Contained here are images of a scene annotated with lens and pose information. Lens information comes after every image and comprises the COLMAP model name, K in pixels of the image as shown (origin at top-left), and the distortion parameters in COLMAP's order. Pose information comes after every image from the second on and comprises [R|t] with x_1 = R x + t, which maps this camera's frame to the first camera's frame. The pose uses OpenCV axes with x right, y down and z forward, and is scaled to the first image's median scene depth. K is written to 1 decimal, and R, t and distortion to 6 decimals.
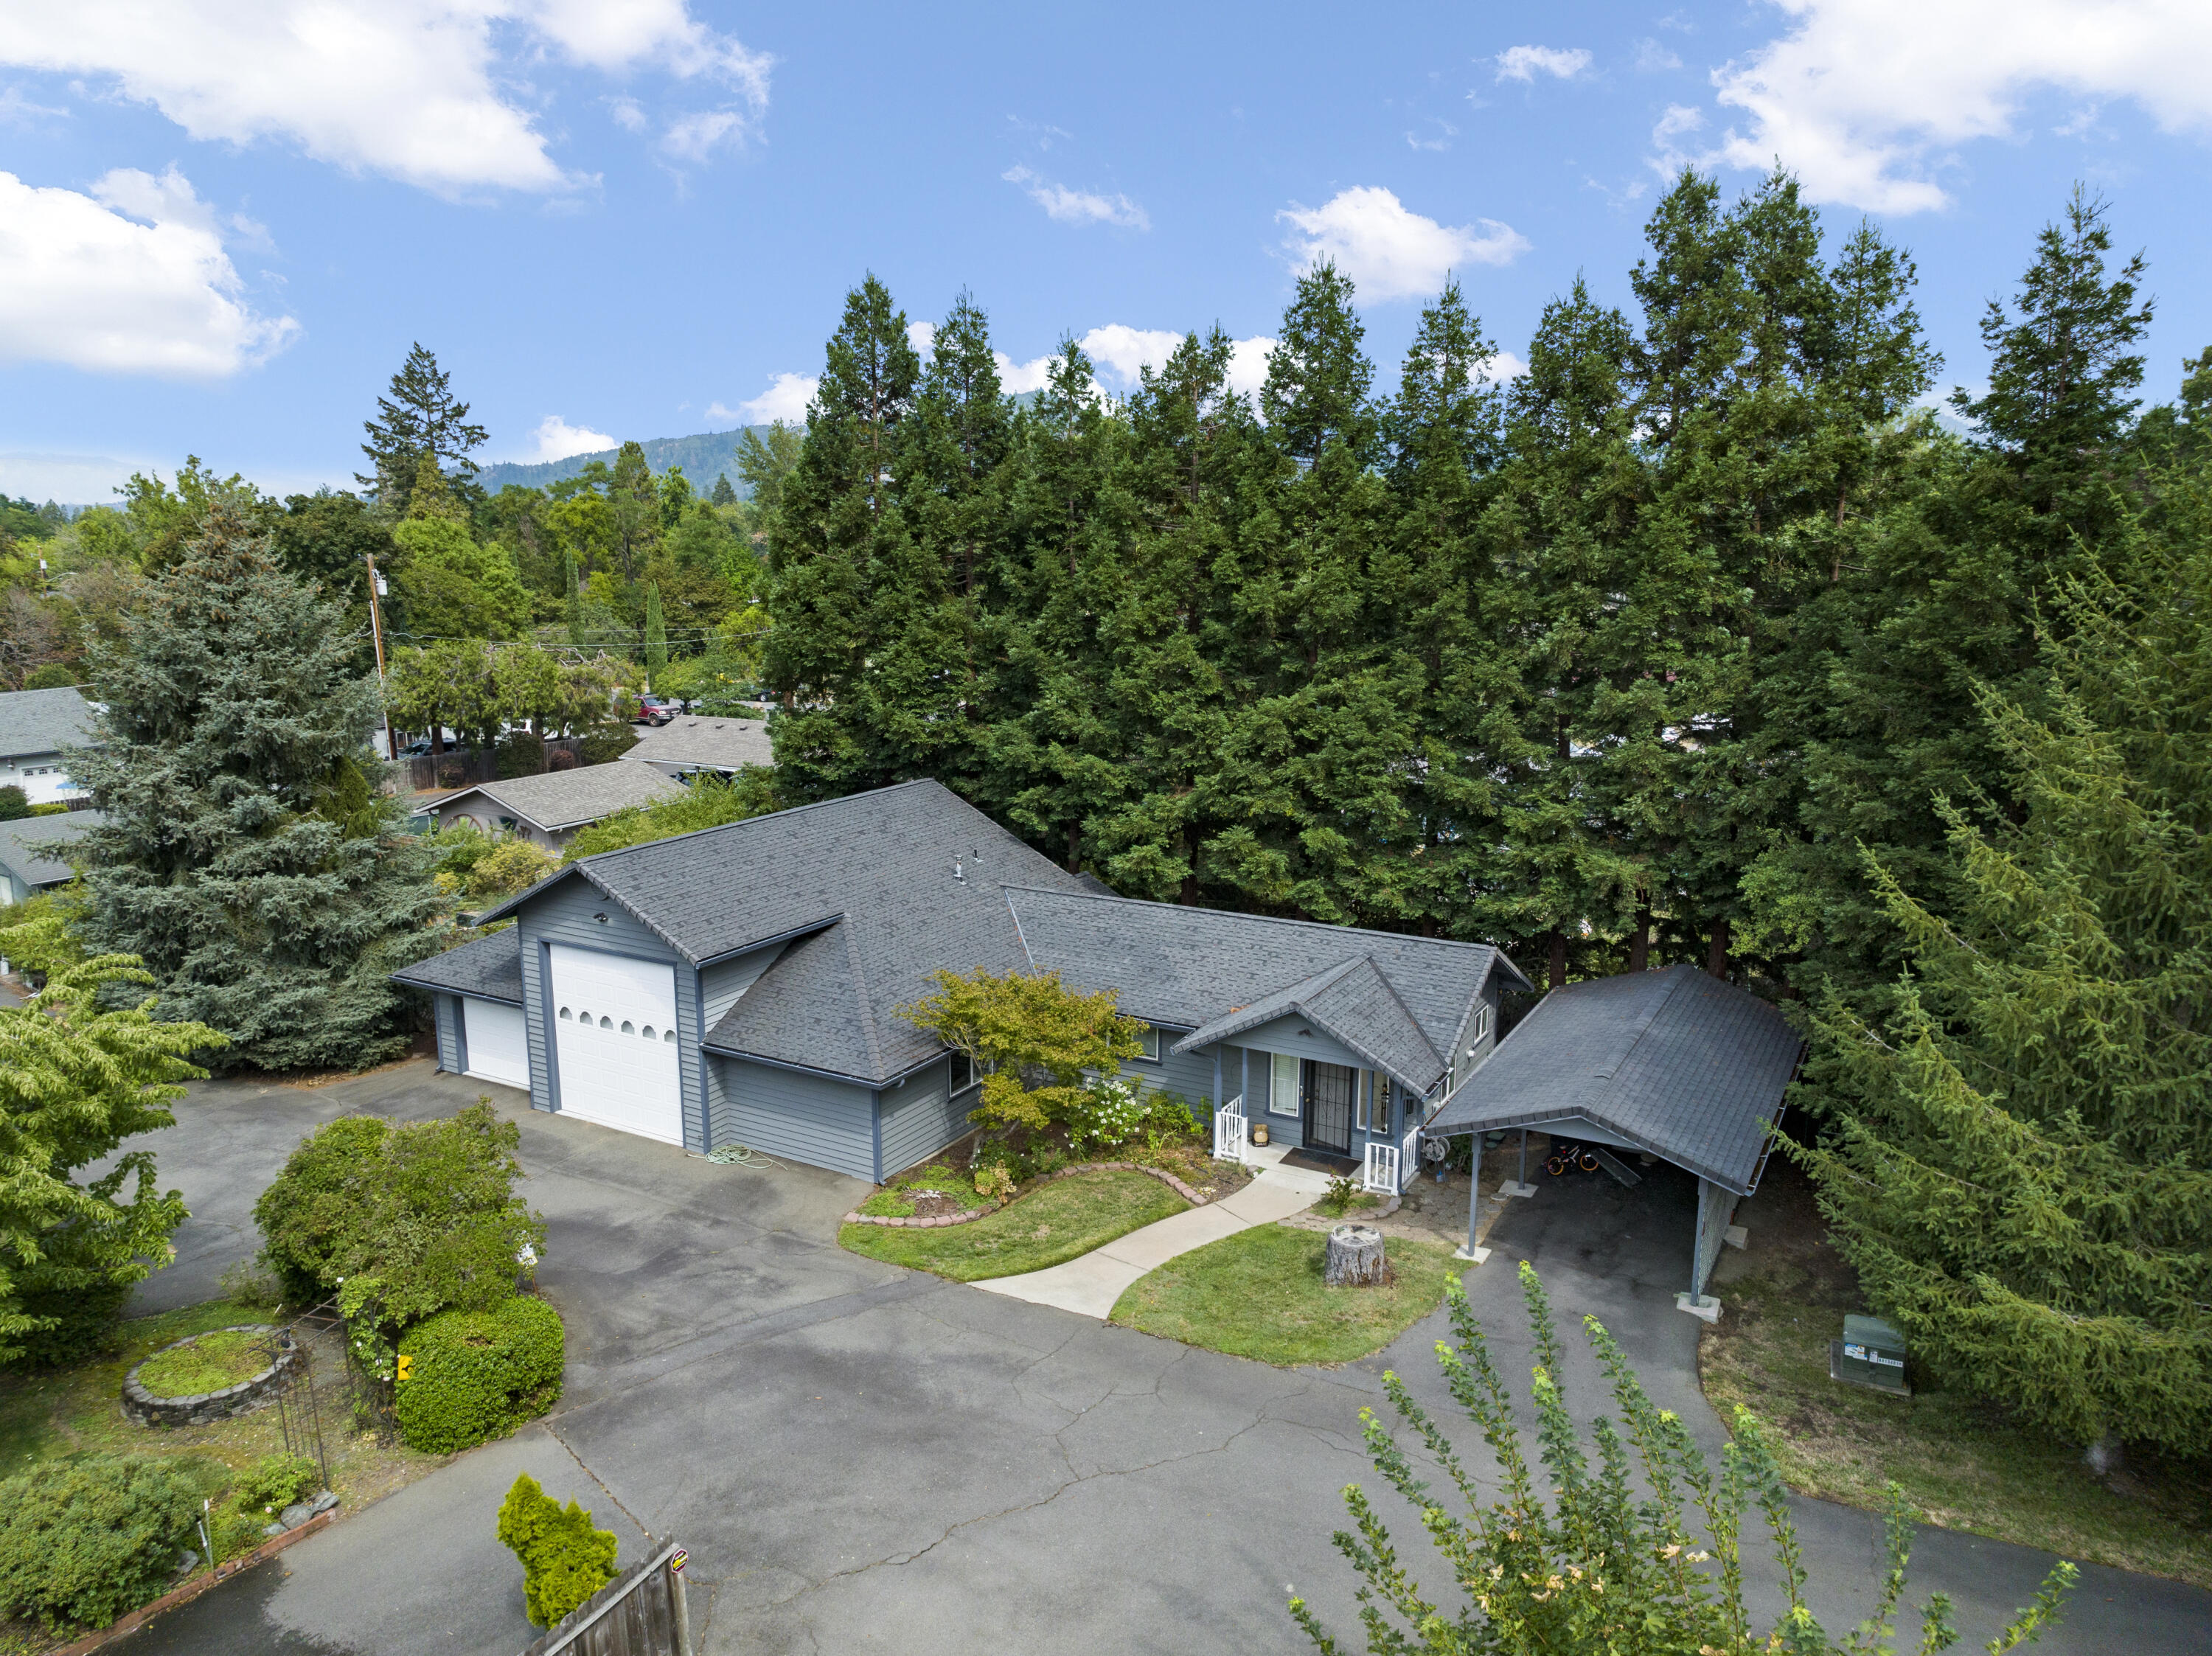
lens RADIAL K [[1551.2, 0, 1105.8], [0, 1551.2, 828.9], [0, 0, 1]] dist [-0.001643, 0.000040]
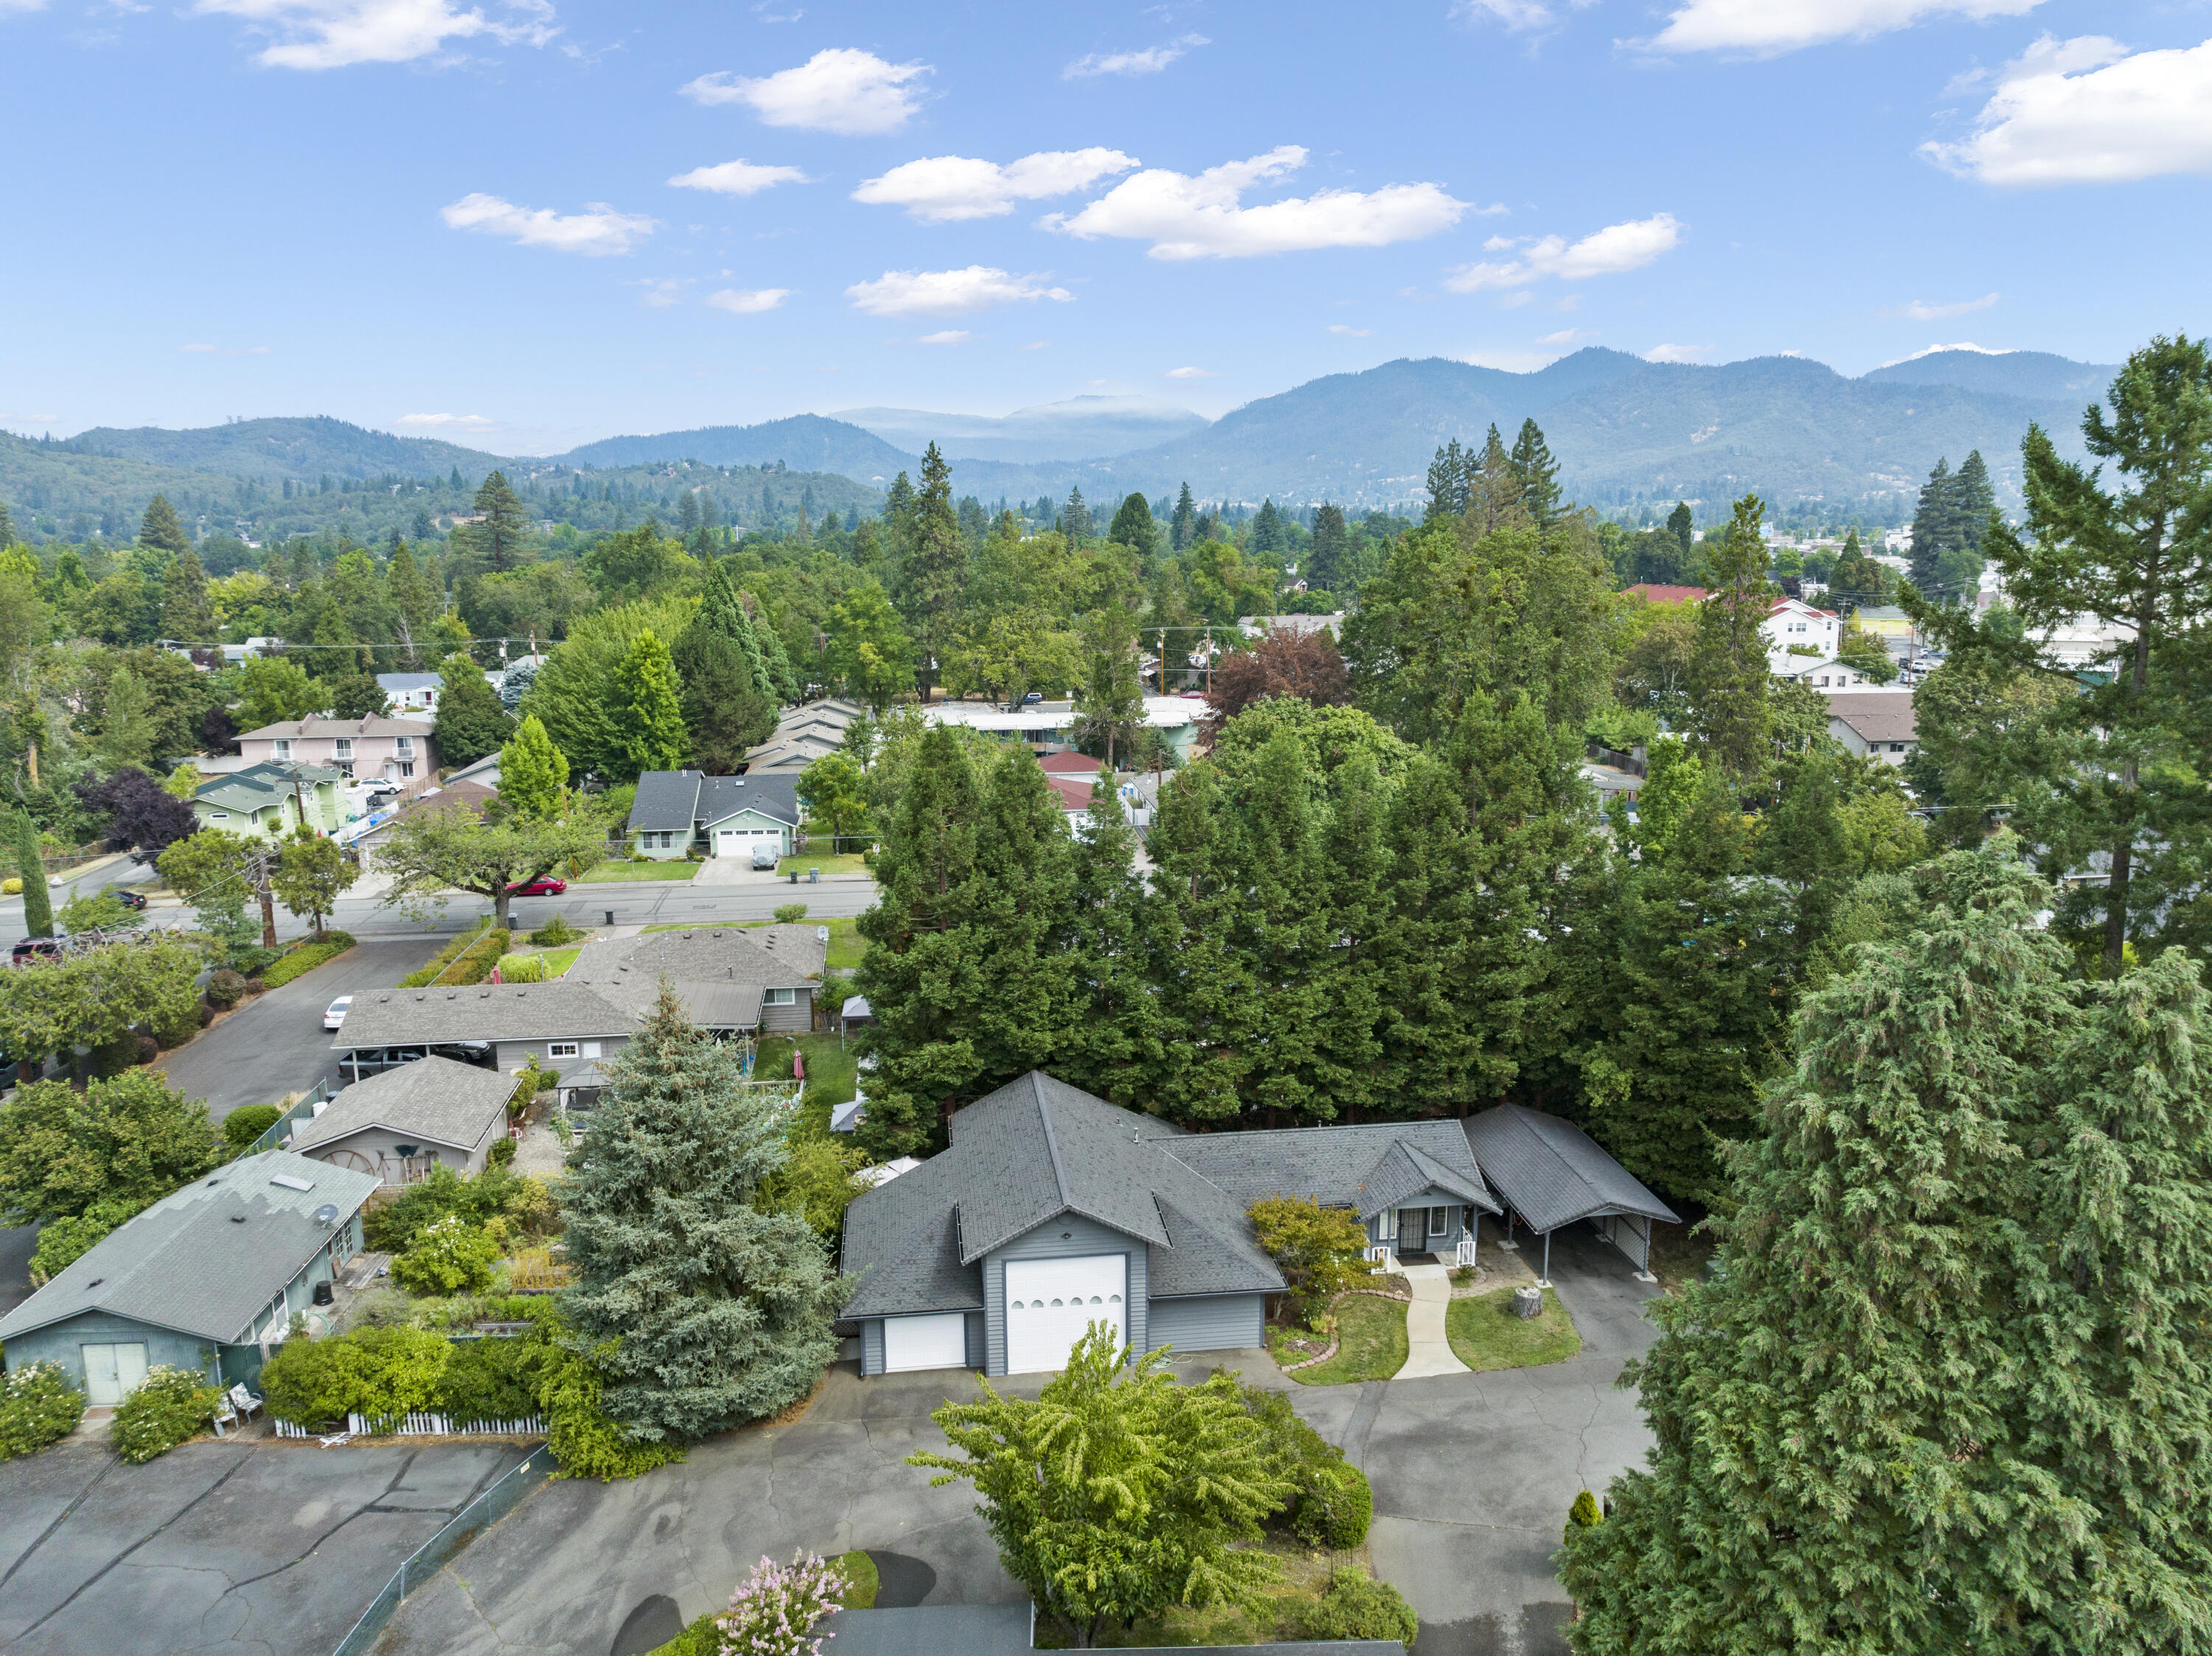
lens RADIAL K [[1551.2, 0, 1103.4], [0, 1551.2, 828.5], [0, 0, 1]] dist [-0.001643, 0.000040]
pose [[0.791343, -0.118645, 0.599749, -1.156996], [0.115210, 0.992353, 0.044296, -0.400984], [-0.600419, 0.034044, 0.798961, -0.249555]]
